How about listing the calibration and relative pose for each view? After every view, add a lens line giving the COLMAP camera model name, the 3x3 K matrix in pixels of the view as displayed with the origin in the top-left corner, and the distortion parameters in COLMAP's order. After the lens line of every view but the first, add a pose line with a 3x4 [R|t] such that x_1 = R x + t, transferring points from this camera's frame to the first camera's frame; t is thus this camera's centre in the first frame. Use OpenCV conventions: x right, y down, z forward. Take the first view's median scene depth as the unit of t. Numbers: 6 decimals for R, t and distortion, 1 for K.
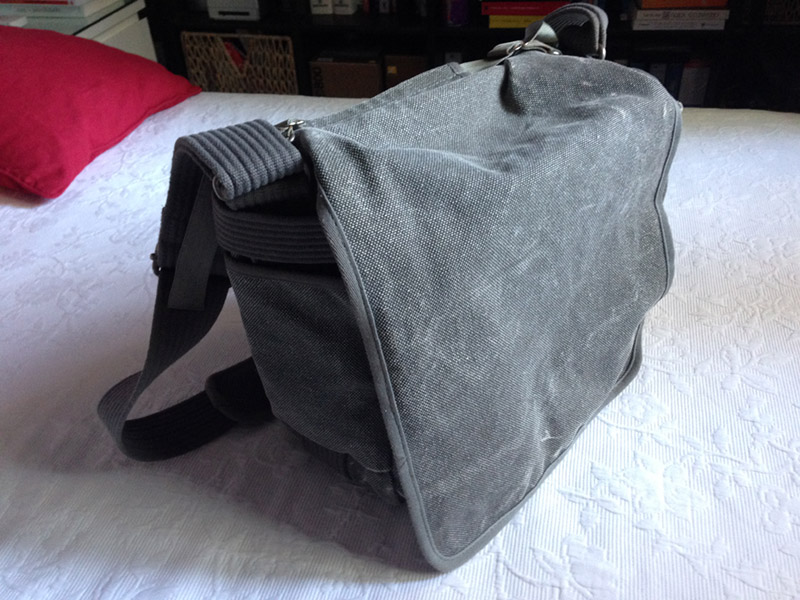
lens RADIAL K [[771.7, 0, 403.6], [0, 771.7, 298.7], [0, 0, 1]] dist [-0.053333, 0.000000]
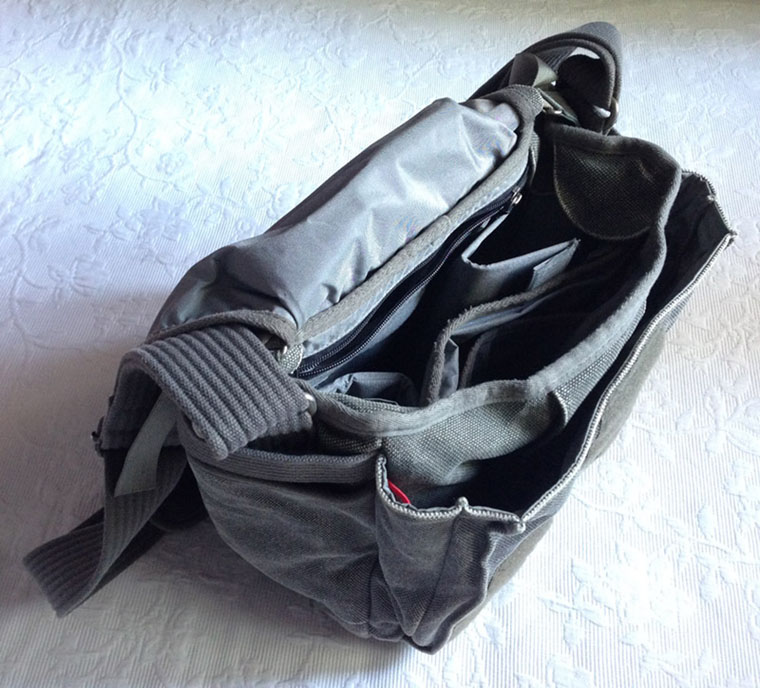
lens RADIAL K [[910.2, 0, 375.9], [0, 910.2, 345.5], [0, 0, 1]] dist [-0.004290, 0.000000]
pose [[0.992265, -0.030699, 0.120280, -0.118133], [-0.002128, 0.964590, 0.263747, -0.338106], [-0.124118, -0.261963, 0.957063, 0.049281]]
